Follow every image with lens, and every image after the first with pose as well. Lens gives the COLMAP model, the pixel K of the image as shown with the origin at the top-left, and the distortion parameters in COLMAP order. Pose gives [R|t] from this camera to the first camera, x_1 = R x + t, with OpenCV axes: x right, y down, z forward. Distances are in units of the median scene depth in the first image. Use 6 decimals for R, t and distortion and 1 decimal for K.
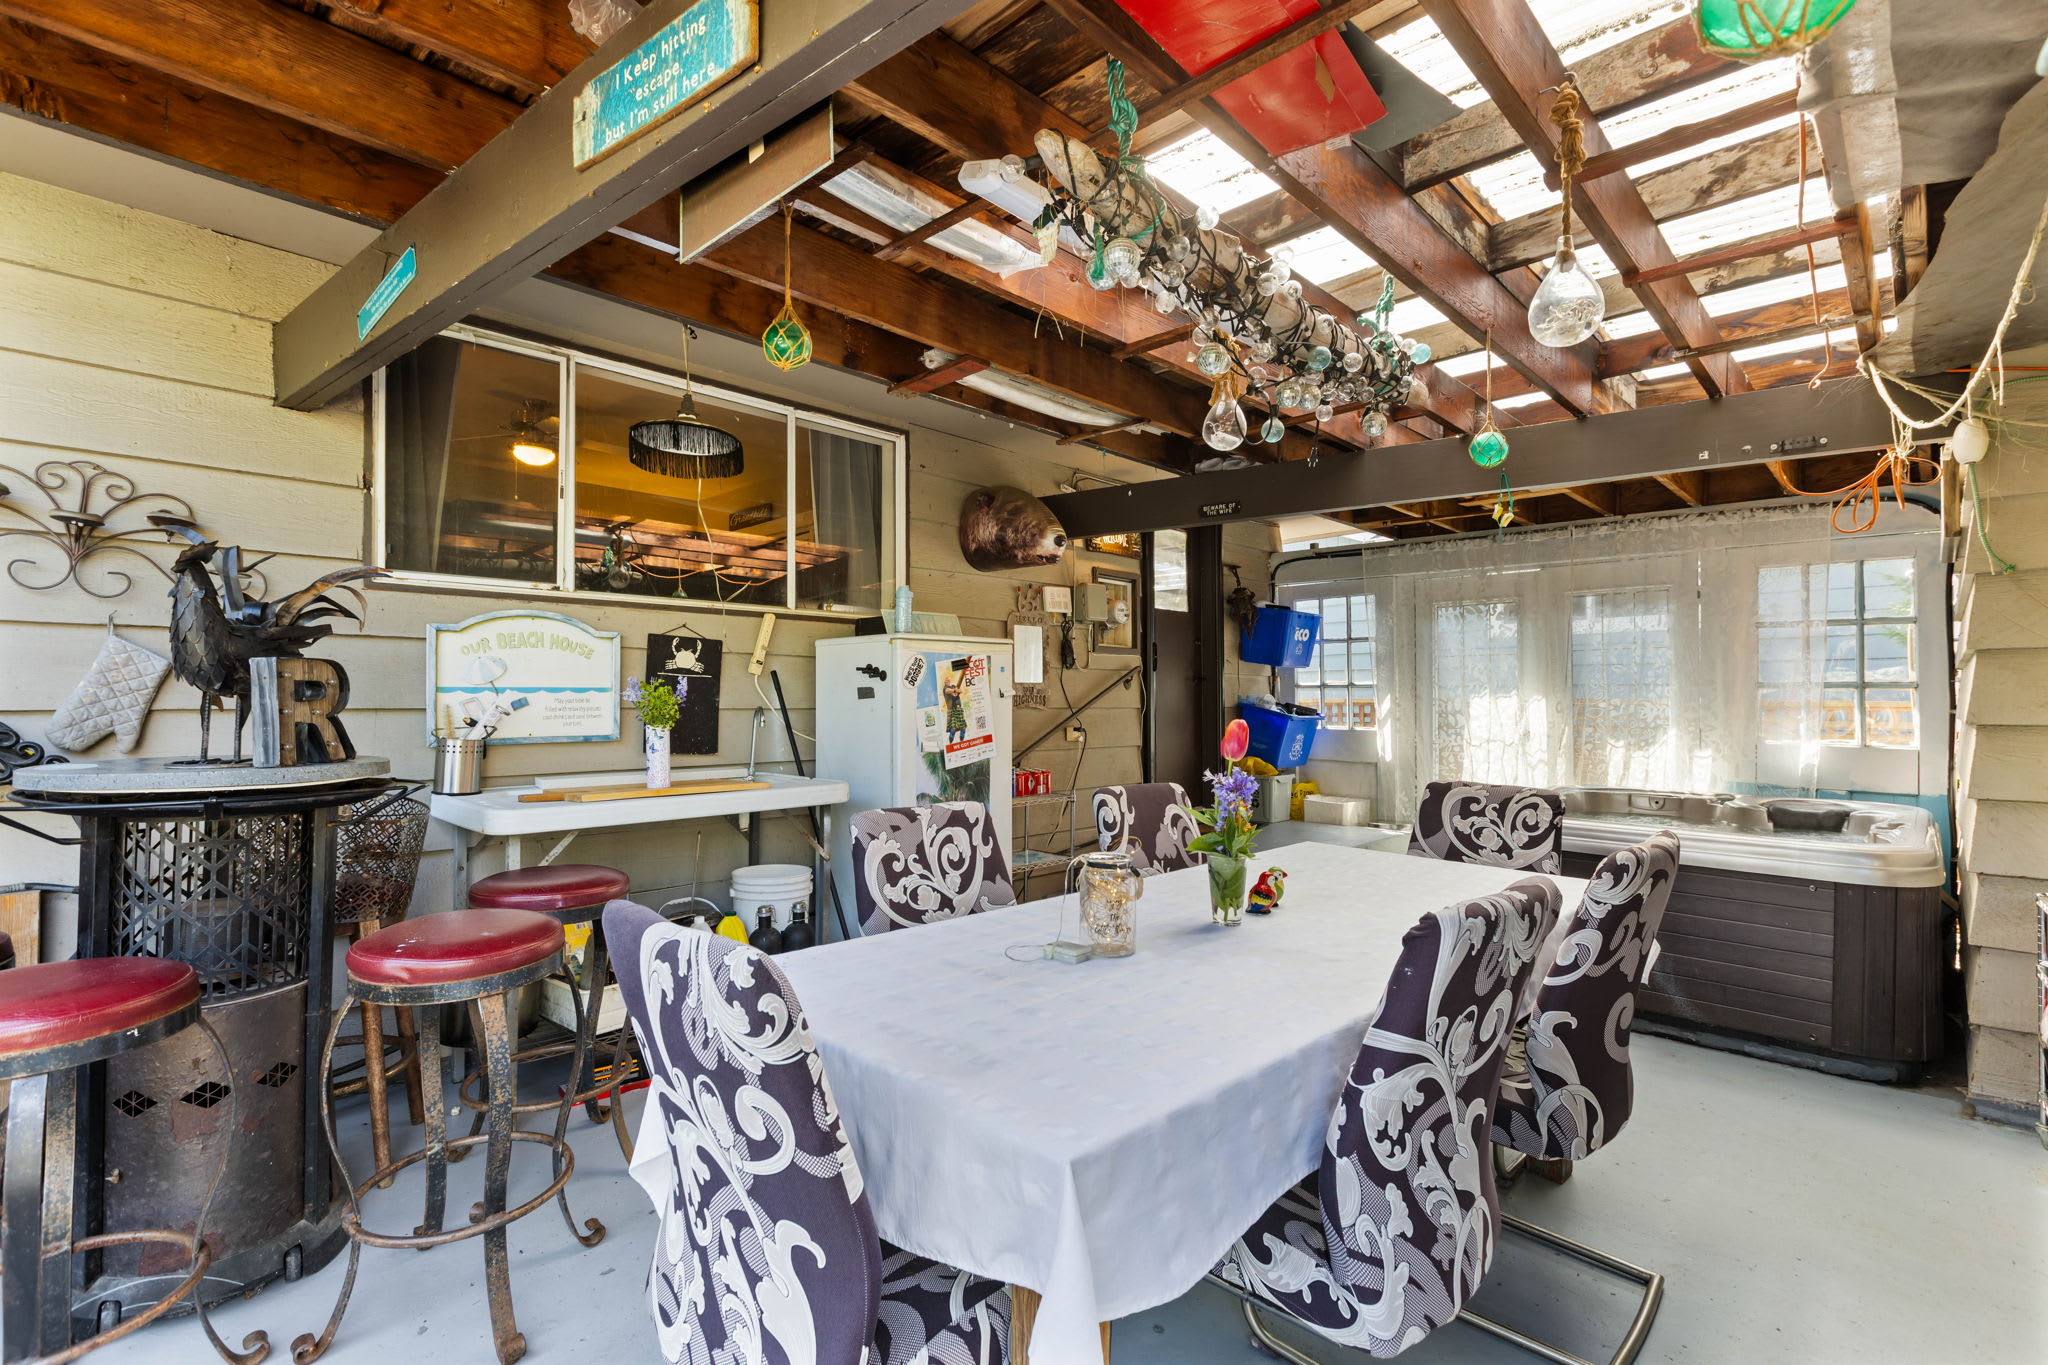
lens RADIAL K [[908.5, 0, 1024.0], [0, 908.5, 682.5], [0, 0, 1]] dist [0.001849, 0.000382]
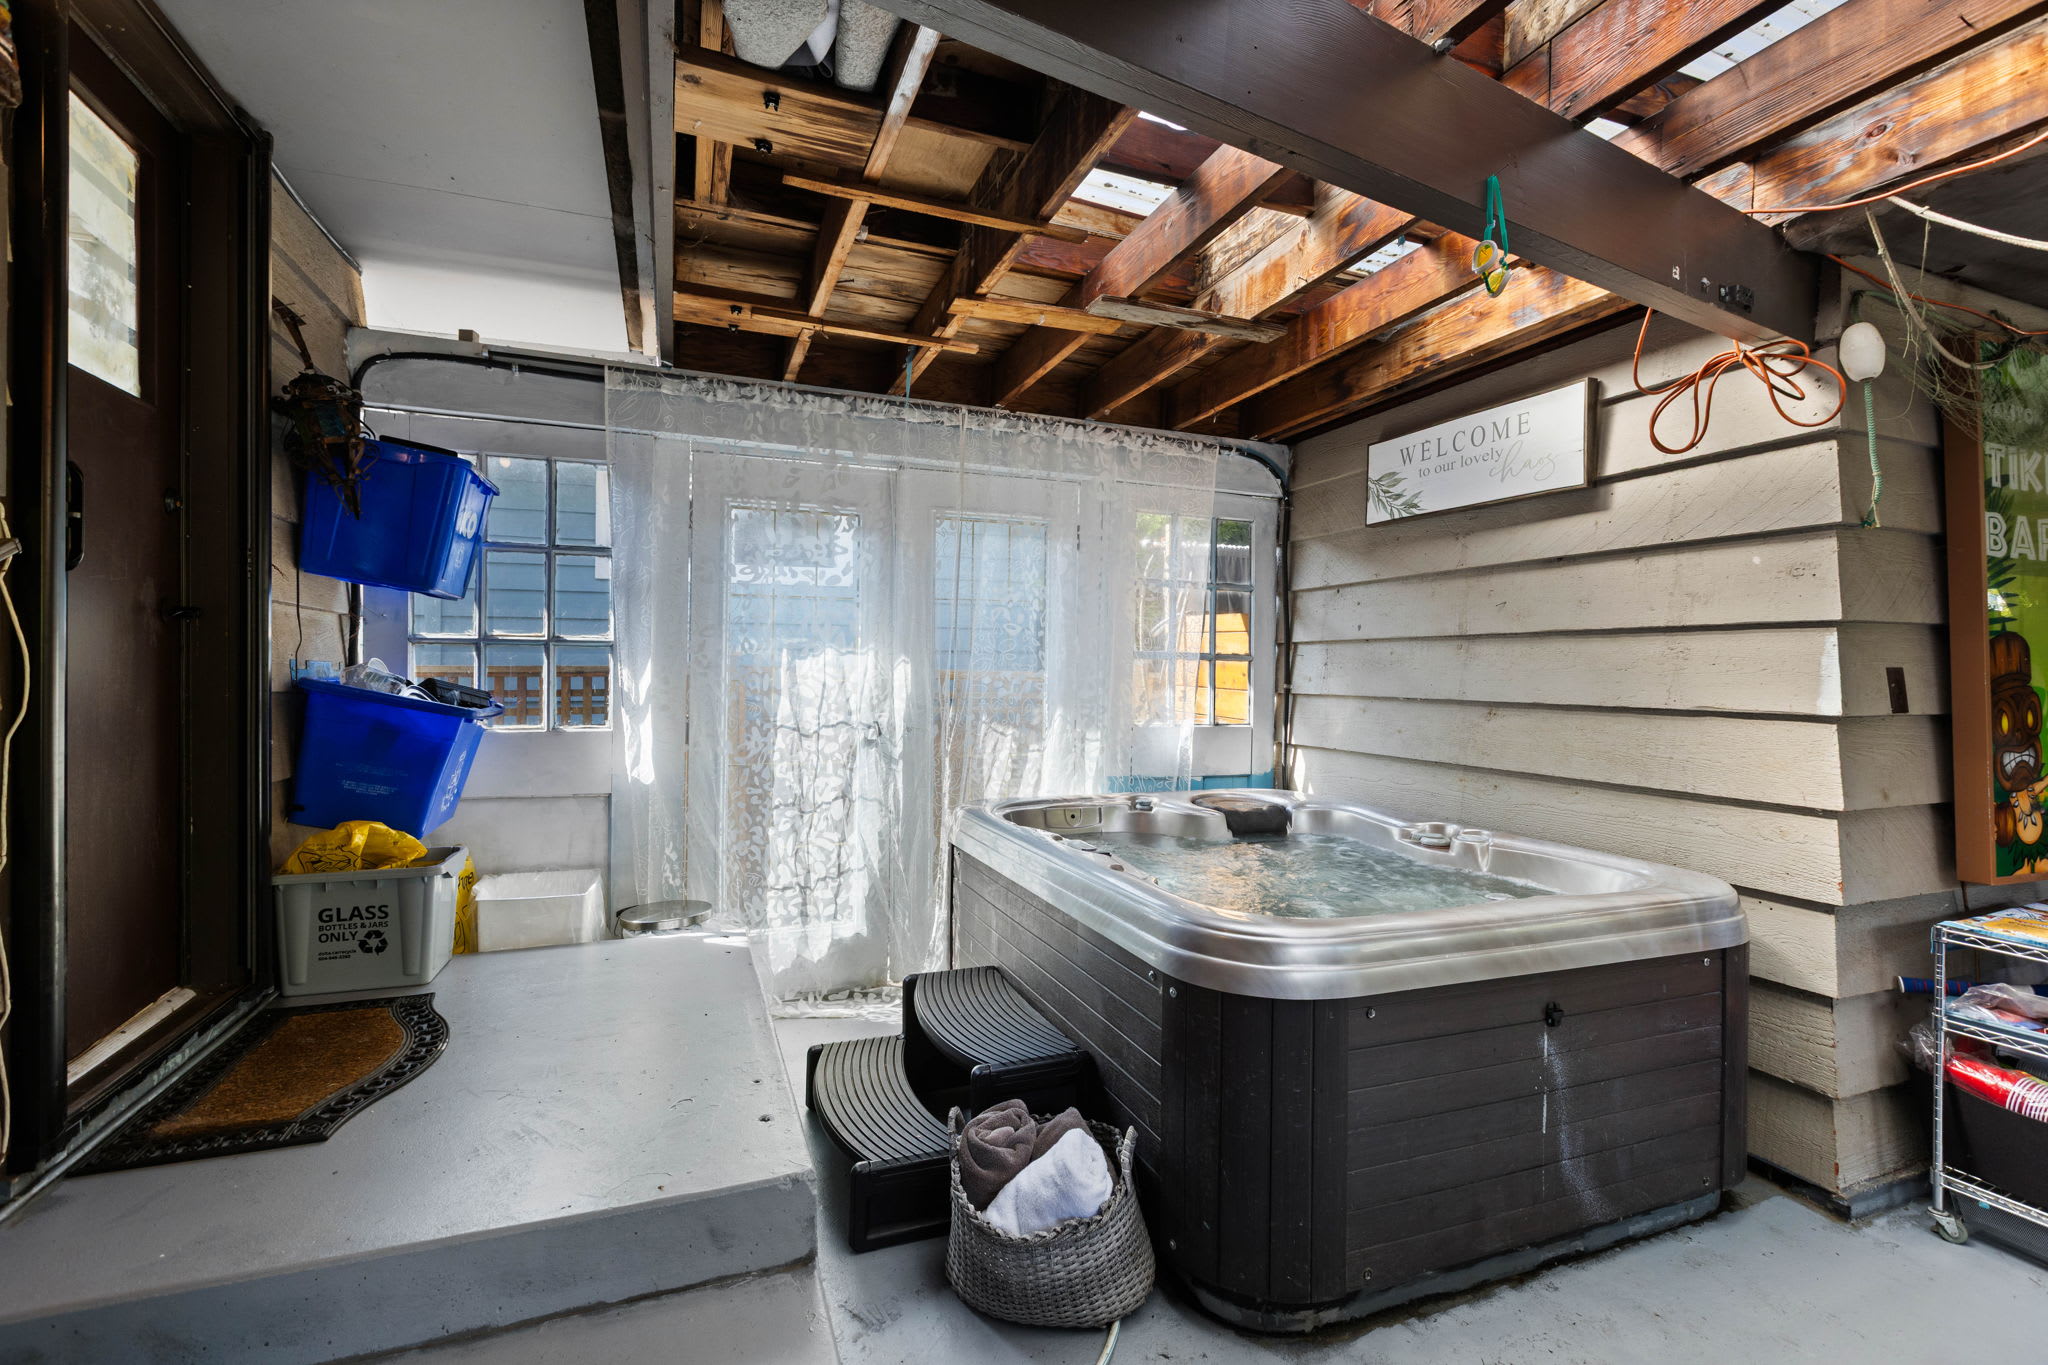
lens RADIAL K [[911.9, 0, 1020.0], [0, 911.9, 659.7], [0, 0, 1]] dist [0.002658, 0.000034]
pose [[0.414867, 0.007113, 0.909854, 0.017891], [-0.024418, 0.999696, 0.003318, 0.006454], [-0.909554, -0.023593, 0.414915, 0.699417]]
